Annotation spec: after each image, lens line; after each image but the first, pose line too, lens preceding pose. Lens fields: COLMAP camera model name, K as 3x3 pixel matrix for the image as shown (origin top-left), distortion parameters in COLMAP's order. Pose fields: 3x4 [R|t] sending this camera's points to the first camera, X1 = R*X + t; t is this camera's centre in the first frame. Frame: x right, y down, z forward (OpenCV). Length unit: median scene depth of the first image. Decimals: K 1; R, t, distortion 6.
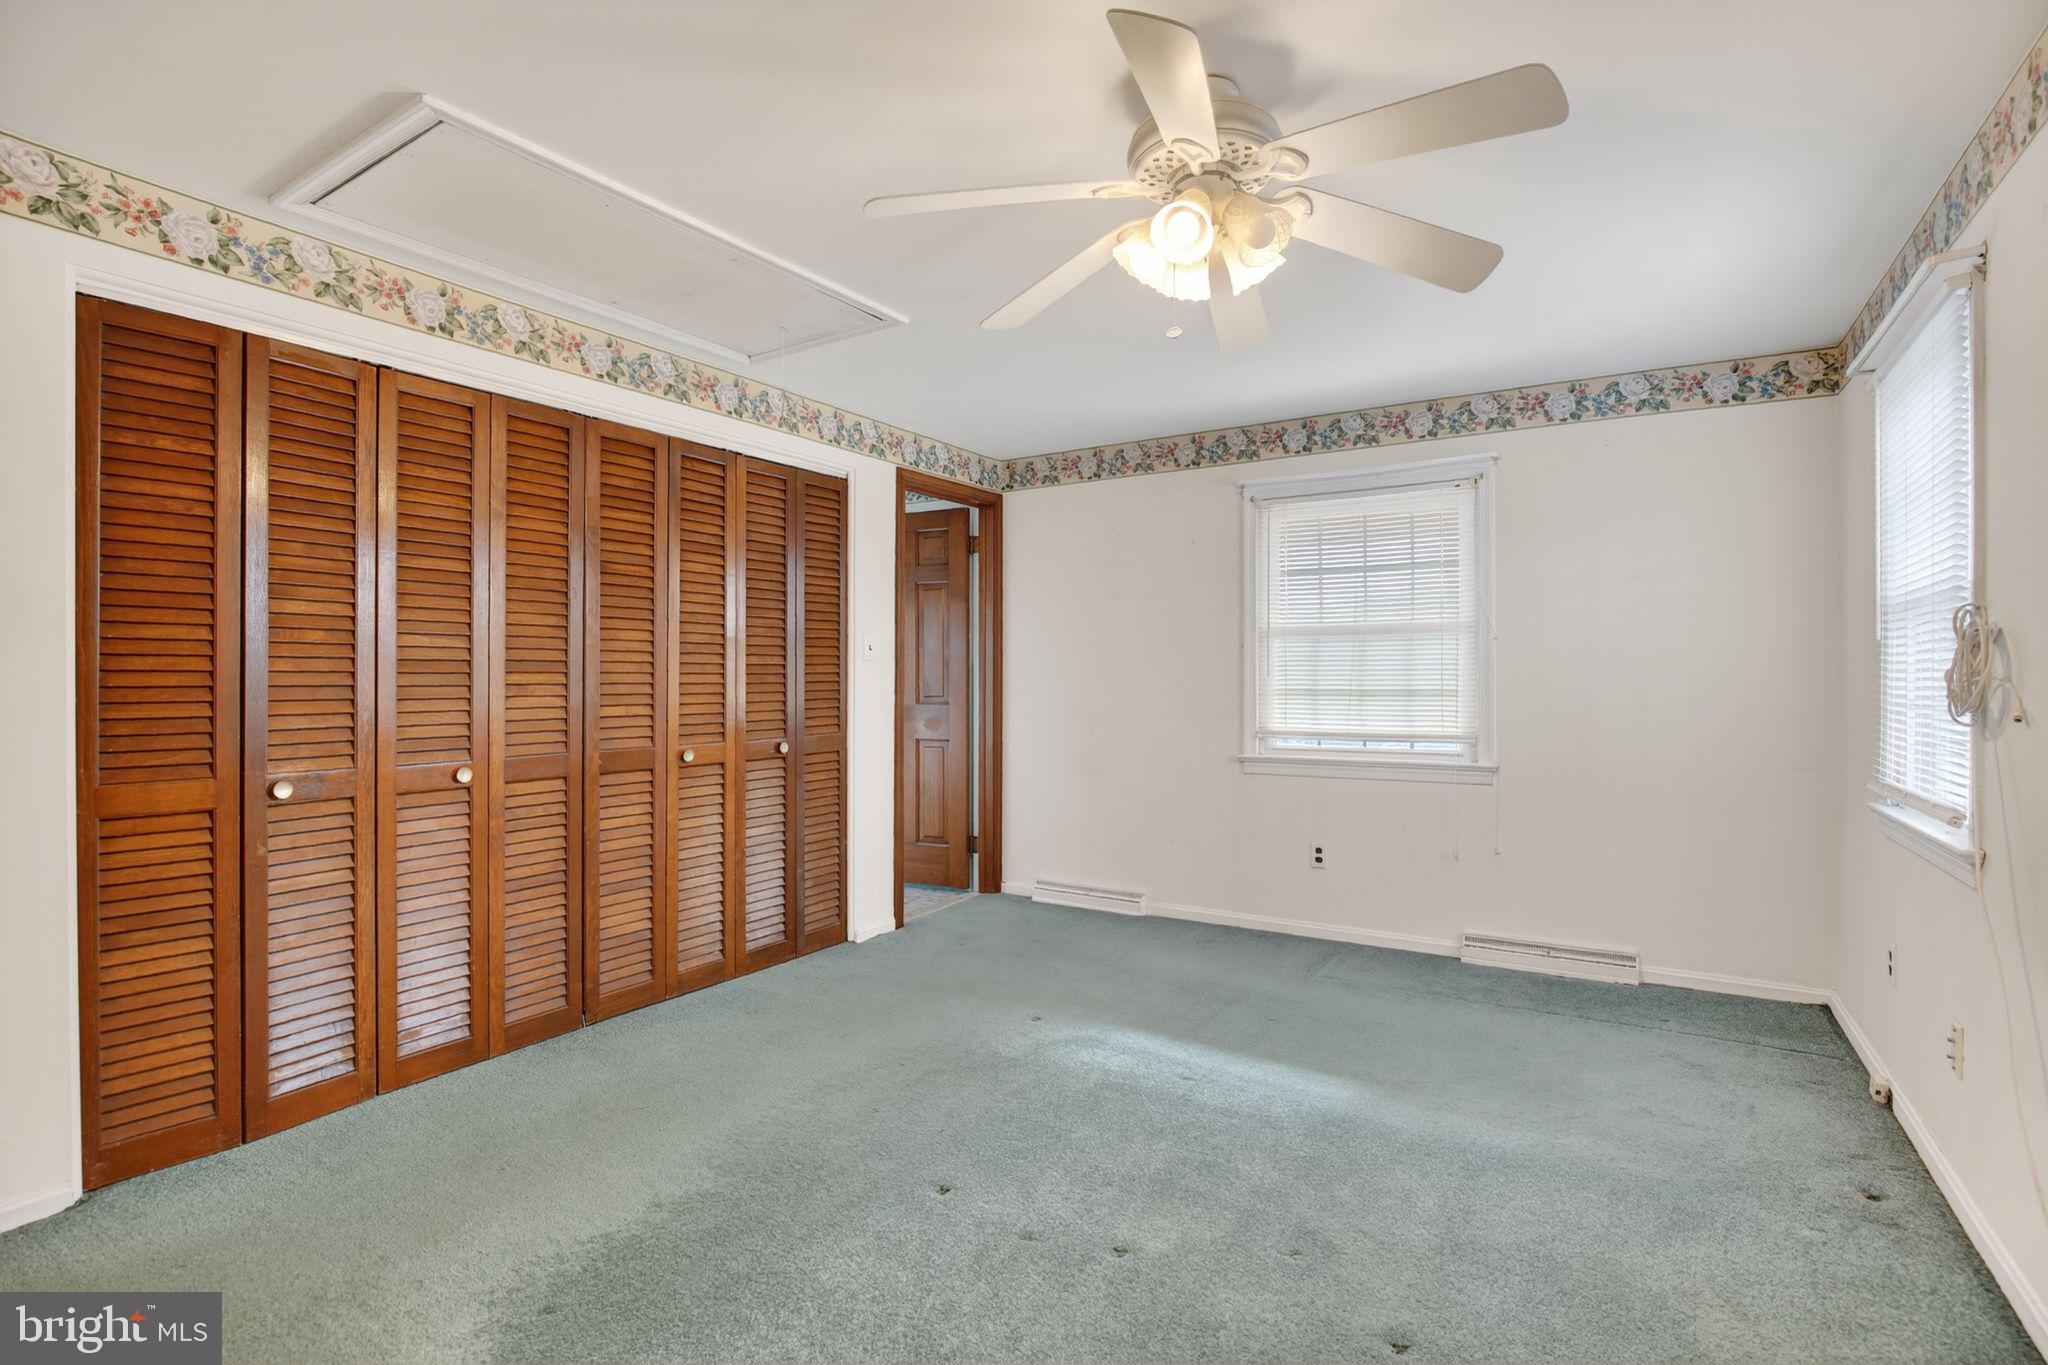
lens RADIAL K [[940.7, 0, 1018.4], [0, 940.7, 676.1], [0, 0, 1]] dist [-0.036431, 0.002703]
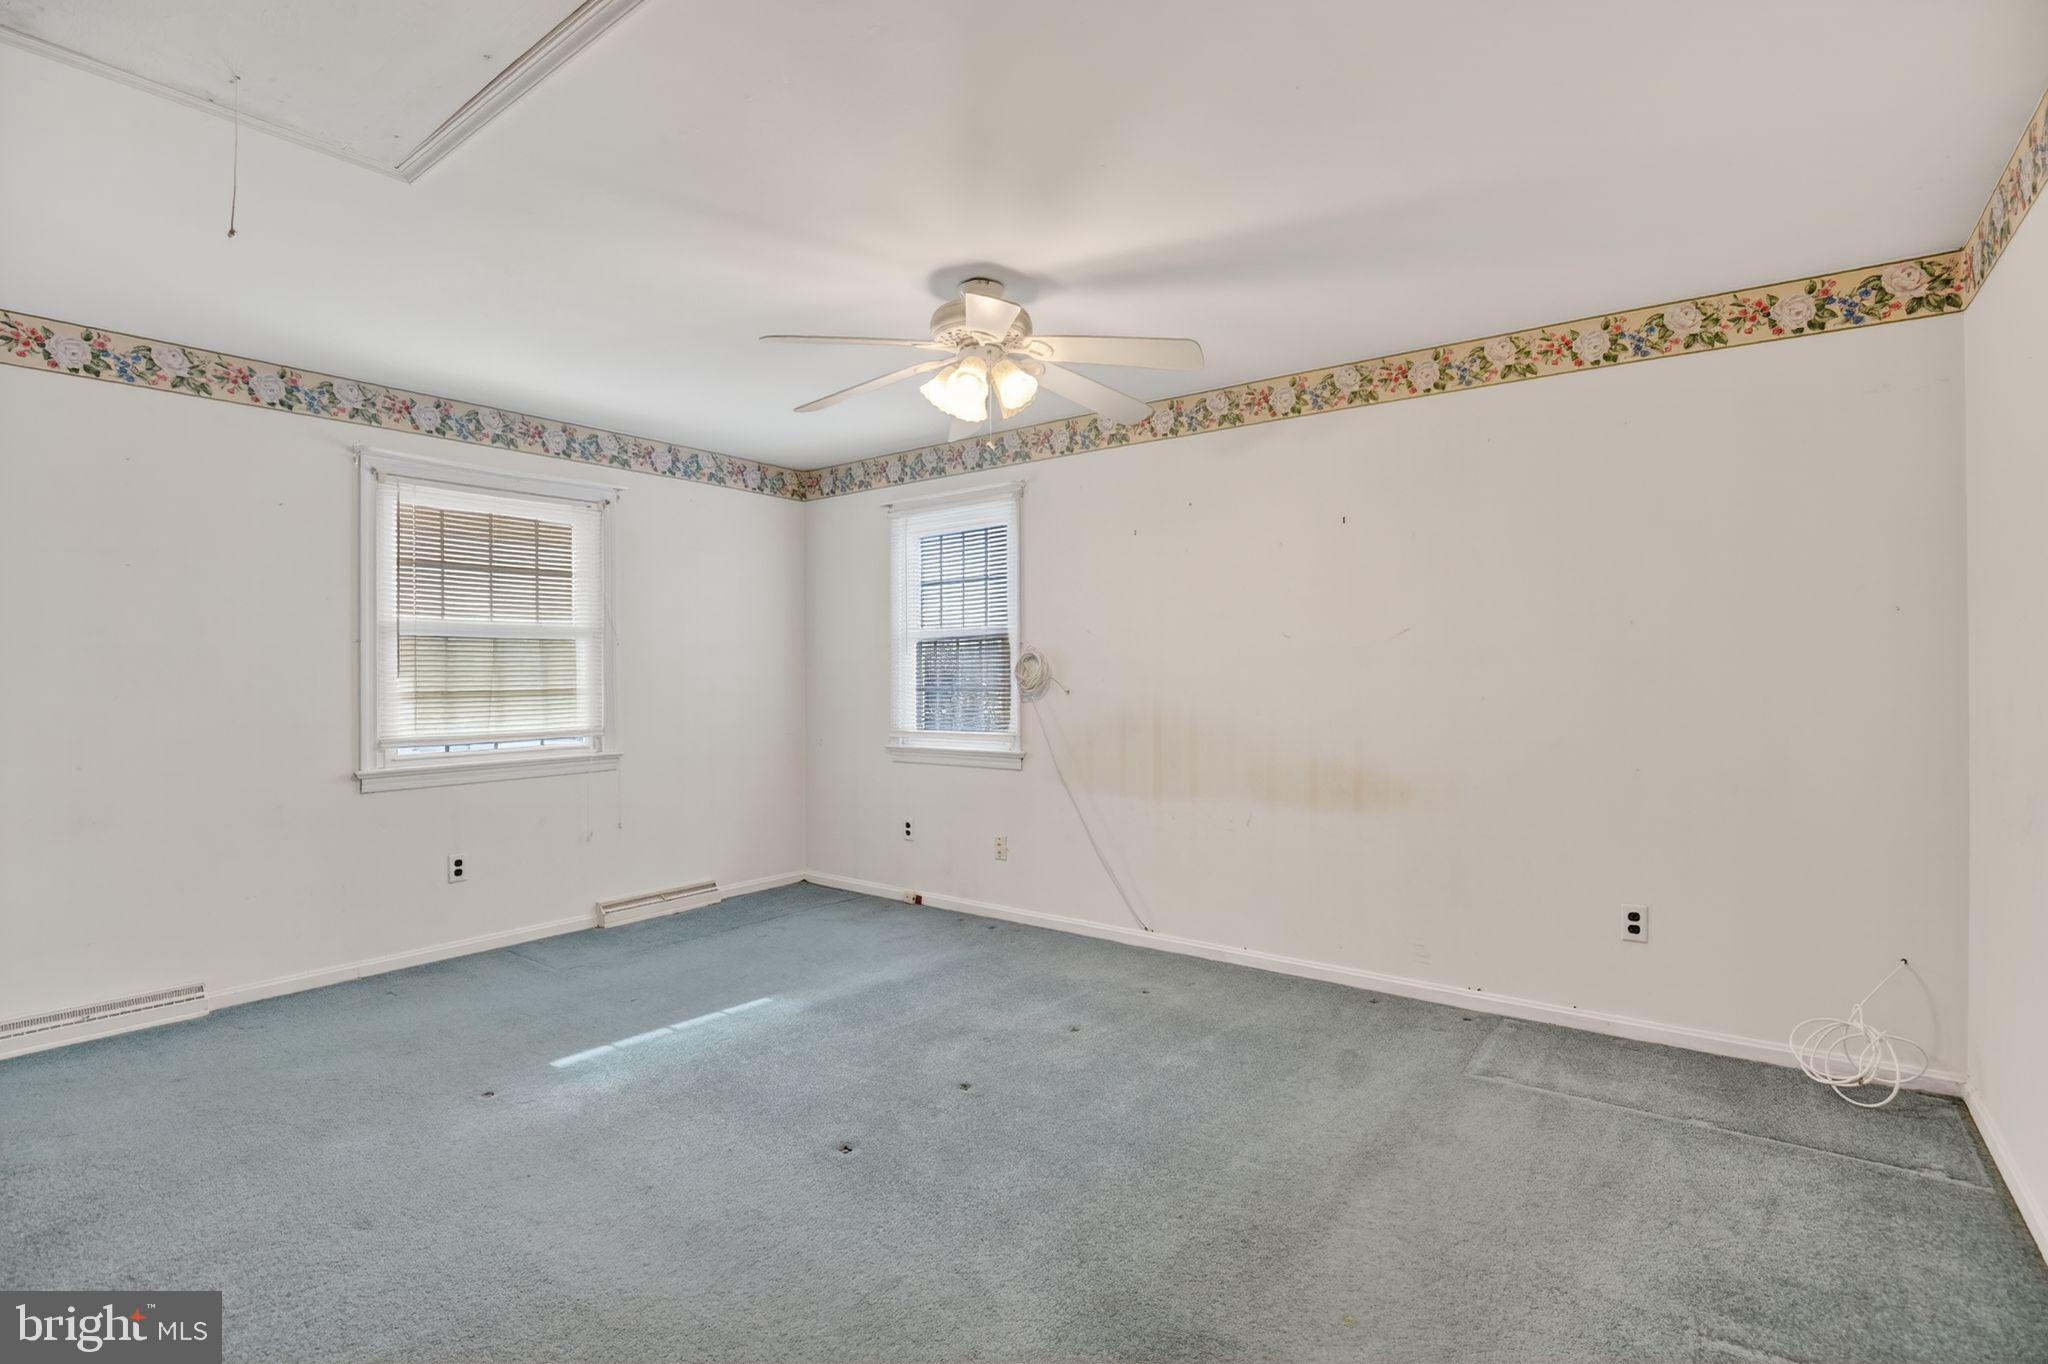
lens RADIAL K [[940.7, 0, 1029.1], [0, 940.7, 678.5], [0, 0, 1]] dist [-0.036431, 0.002703]
pose [[0.094530, -0.003565, 0.995516, -0.559399], [0.006017, 0.999977, 0.003010, 0.001907], [-0.995504, 0.005706, 0.094549, 0.344916]]
